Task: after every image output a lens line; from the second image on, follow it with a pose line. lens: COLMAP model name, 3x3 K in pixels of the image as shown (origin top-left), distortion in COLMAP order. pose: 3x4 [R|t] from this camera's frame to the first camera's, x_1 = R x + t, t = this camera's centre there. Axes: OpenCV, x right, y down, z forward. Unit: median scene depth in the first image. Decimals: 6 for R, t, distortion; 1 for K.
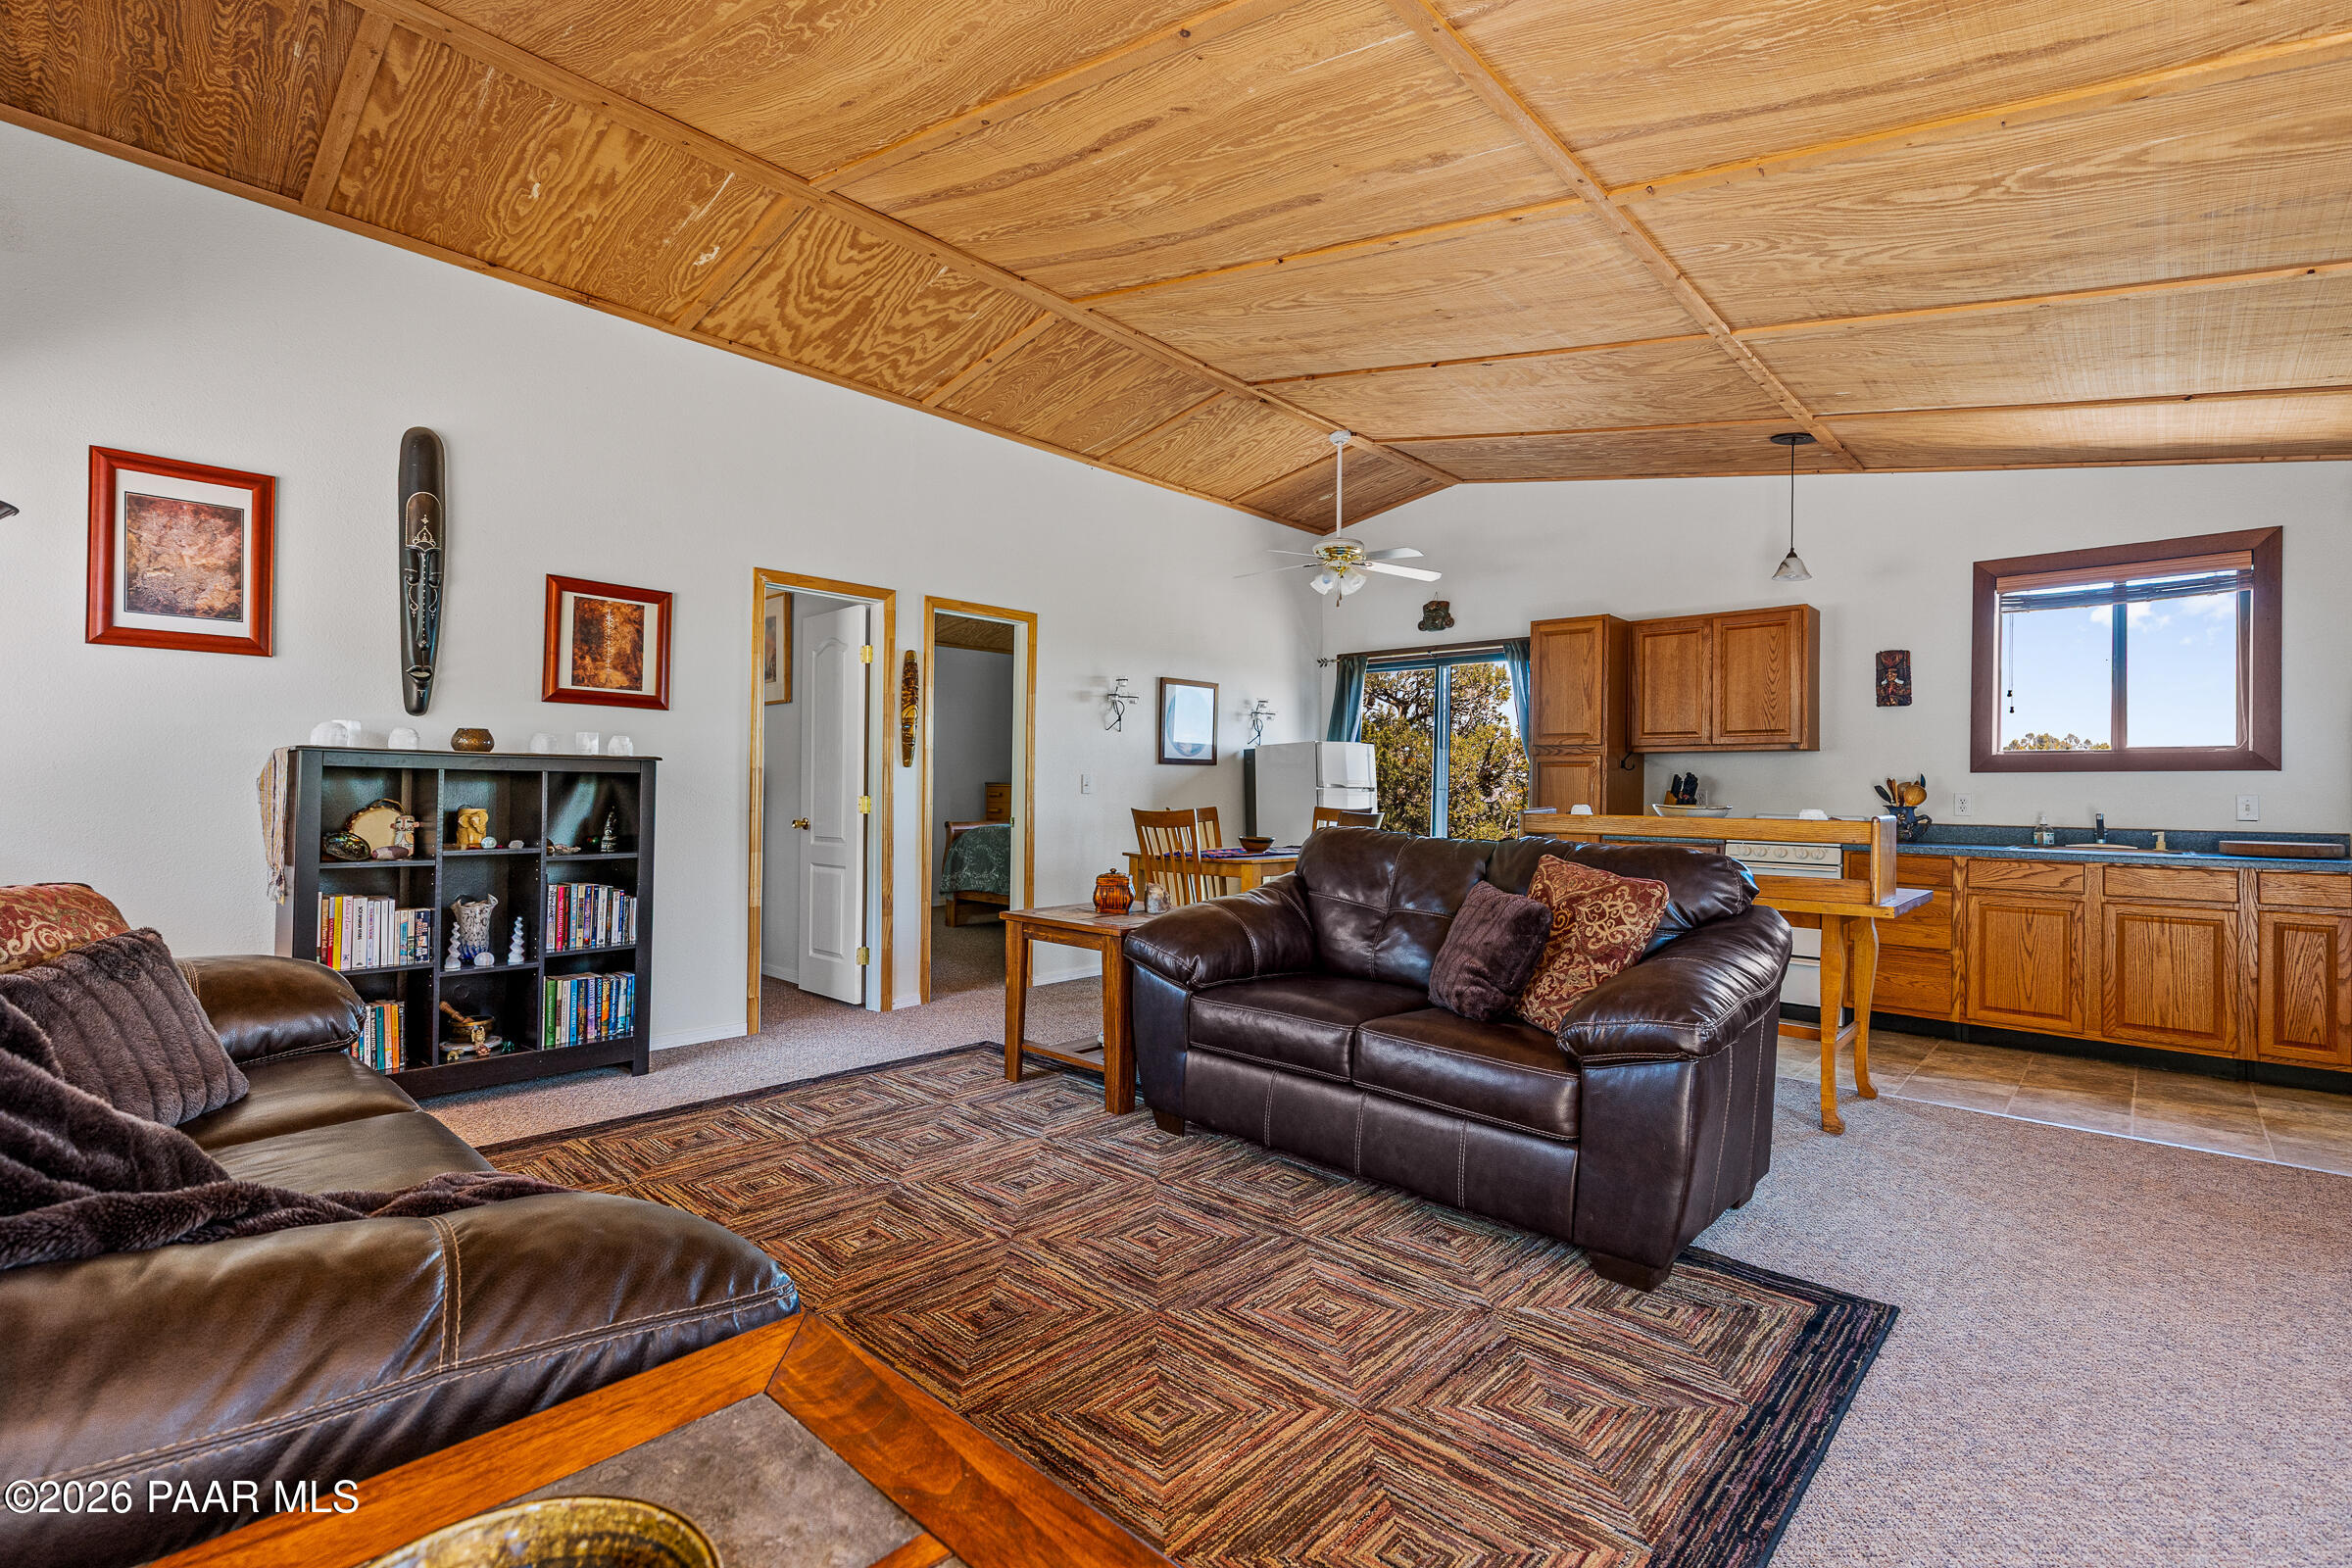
lens RADIAL K [[1062.9, 0, 1166.7], [0, 1062.9, 777.6], [0, 0, 1]] dist [0.003613, 0.000086]
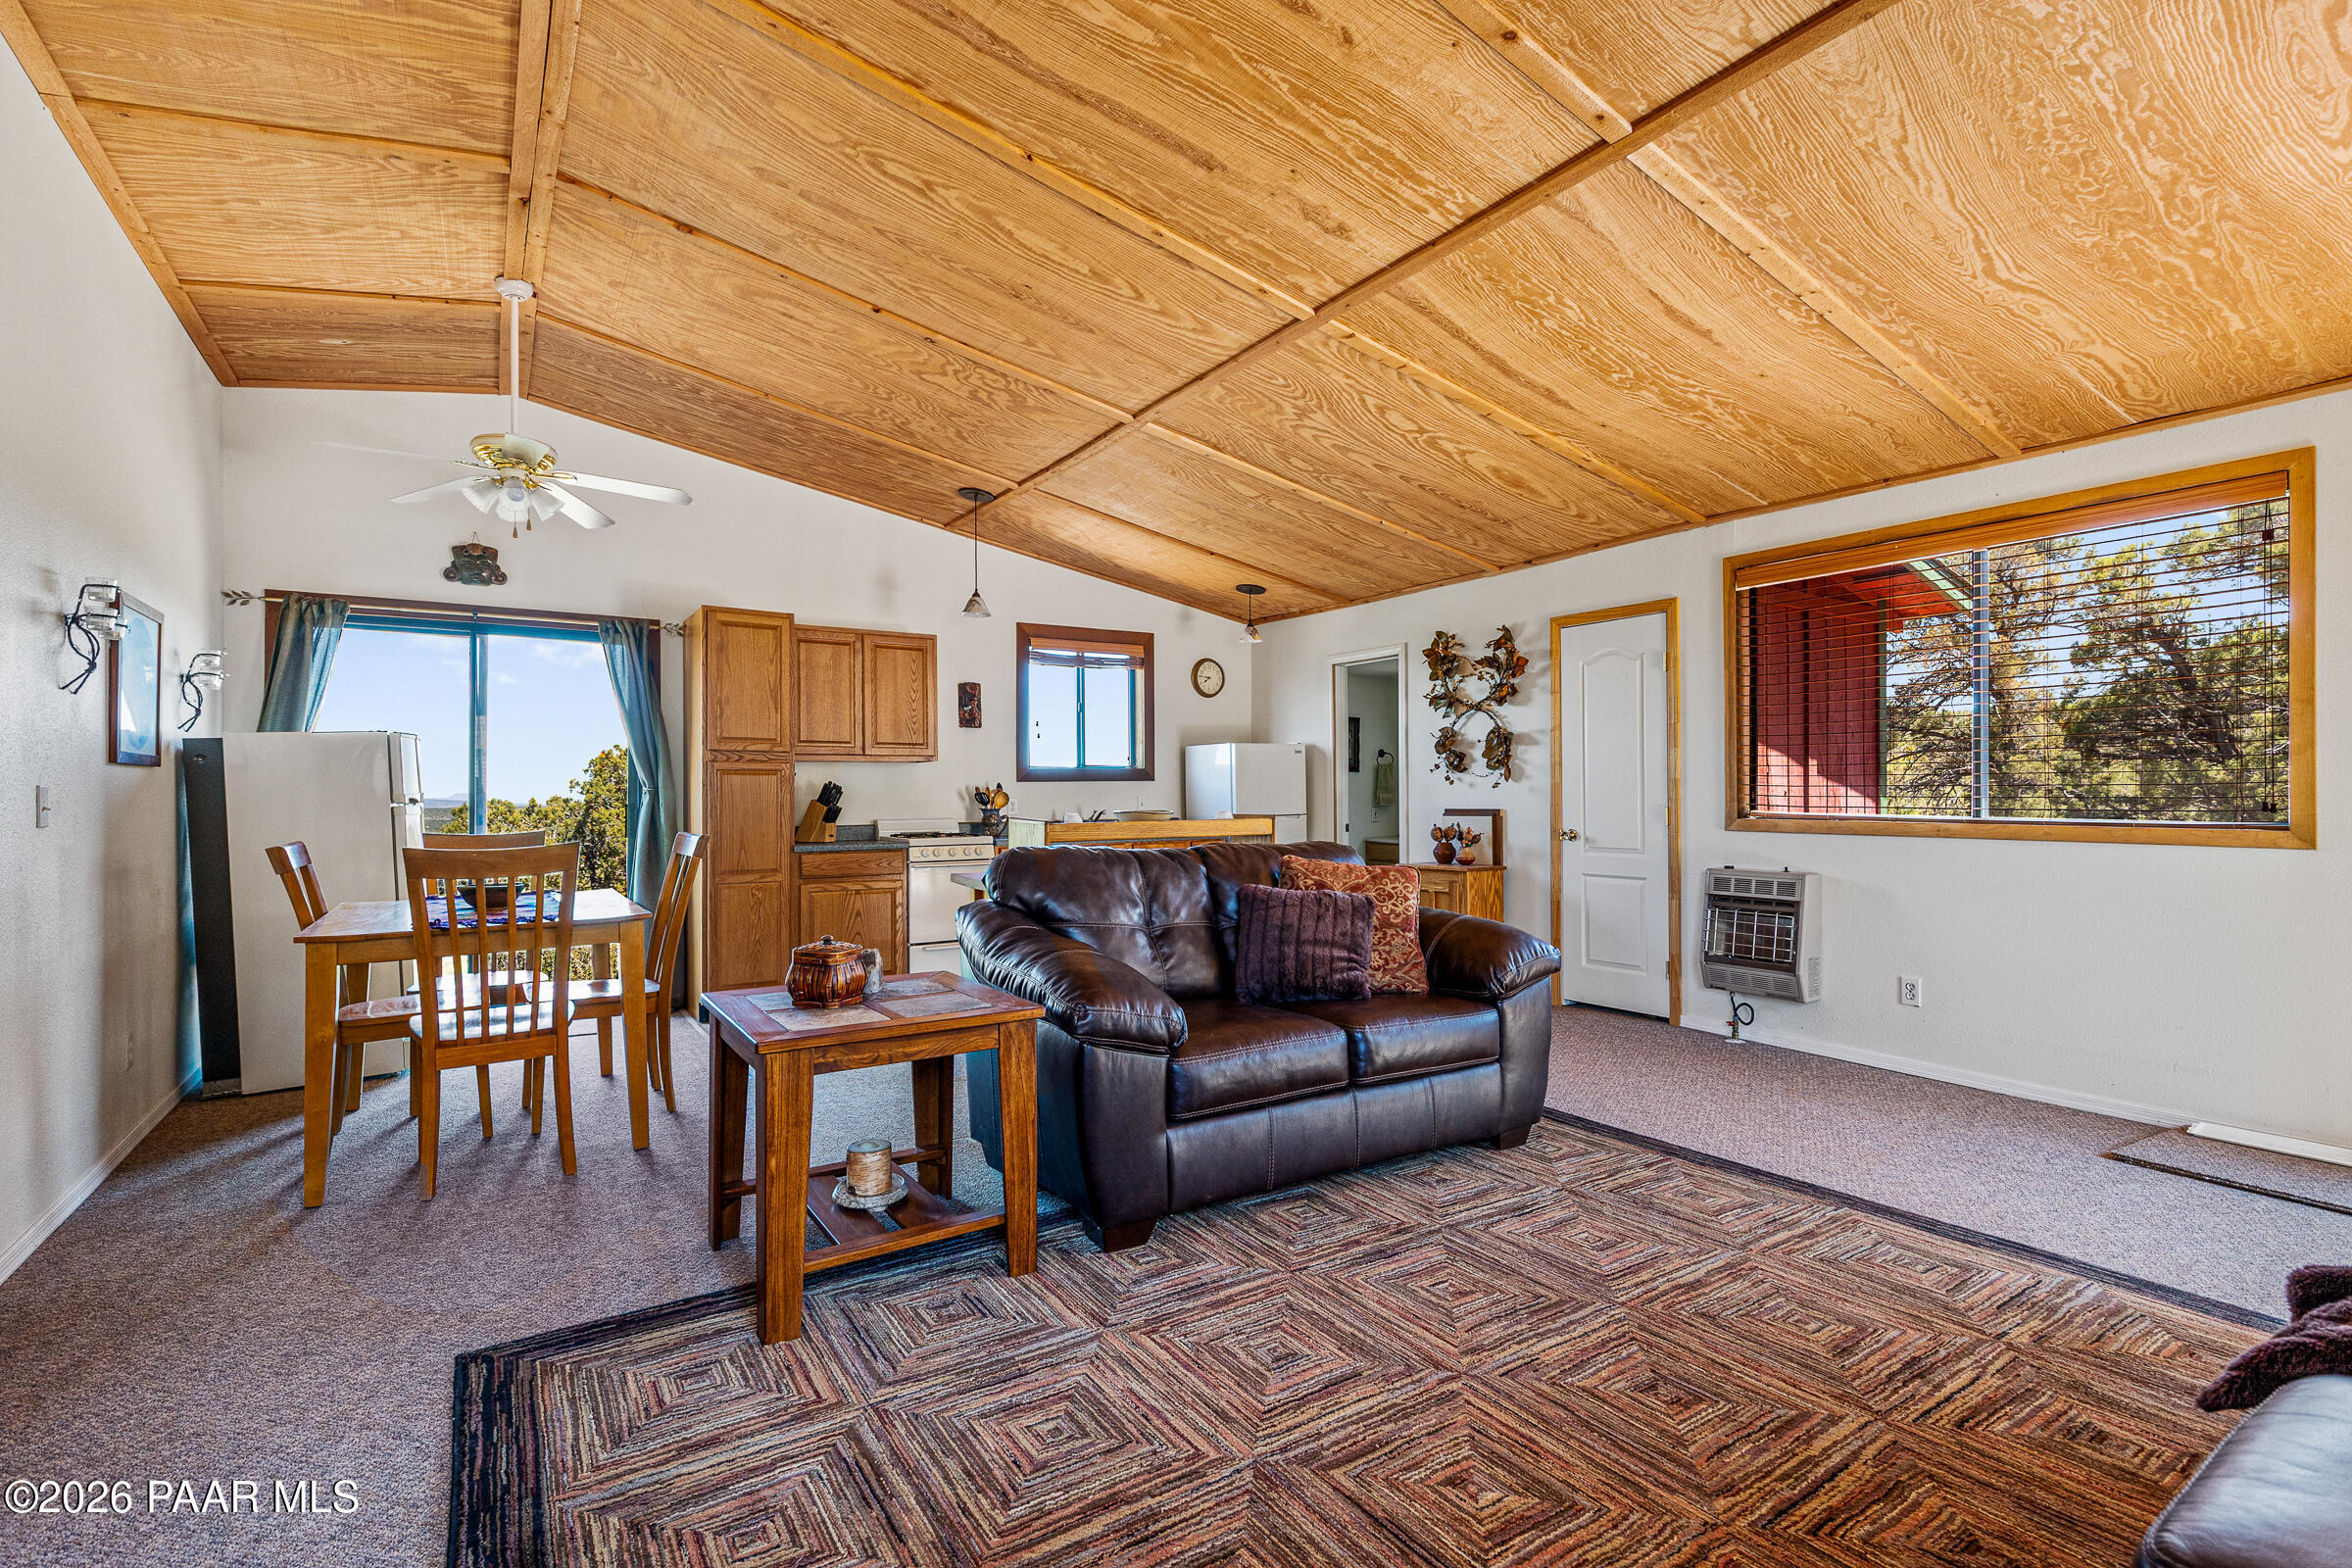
lens RADIAL K [[1062.5, 0, 1177.7], [0, 1062.5, 788.1], [0, 0, 1]] dist [0.002784, -0.000109]
pose [[0.233948, -0.005900, 0.972231, -0.522200], [0.000016, 0.999982, 0.006065, -0.005431], [-0.972249, -0.001404, 0.233943, 0.549475]]
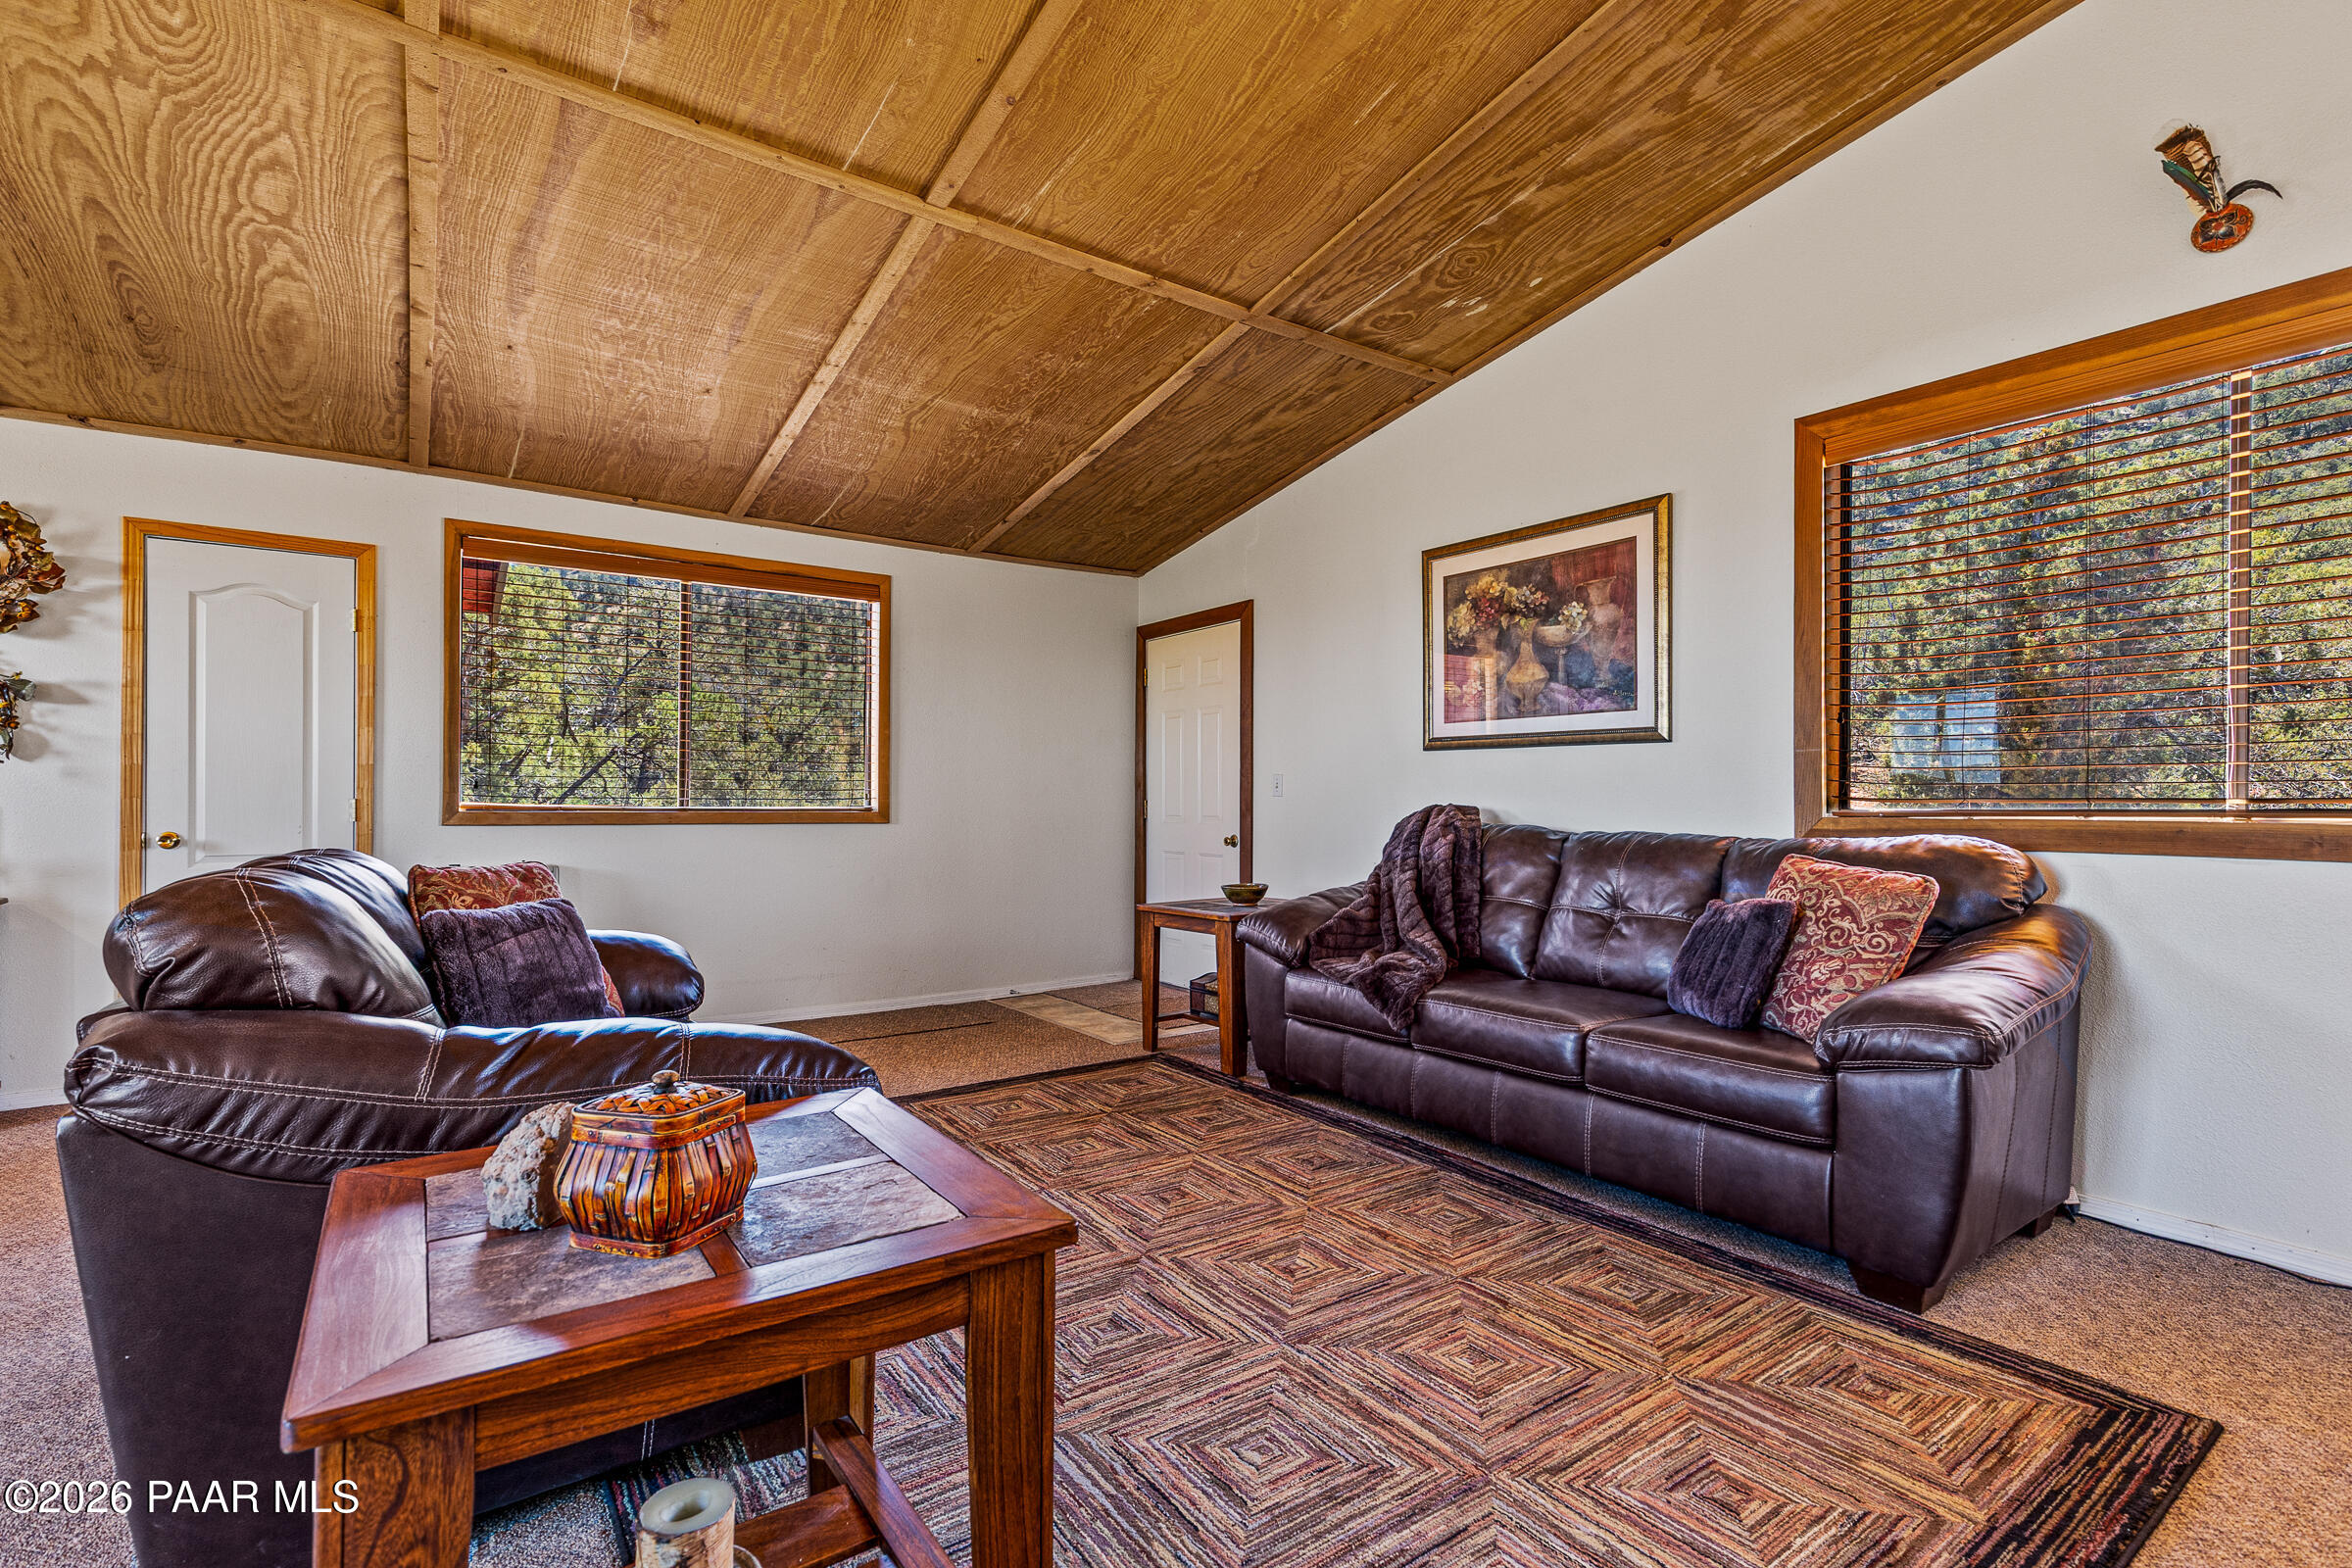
lens RADIAL K [[1068.3, 0, 1173.4], [0, 1068.3, 791.3], [0, 0, 1]] dist [0.008127, 0.000057]
pose [[-0.979220, -0.014329, 0.202295, -0.196158], [-0.016726, 0.999809, -0.010148, 0.011338], [-0.202111, -0.013320, -0.979272, 1.052053]]
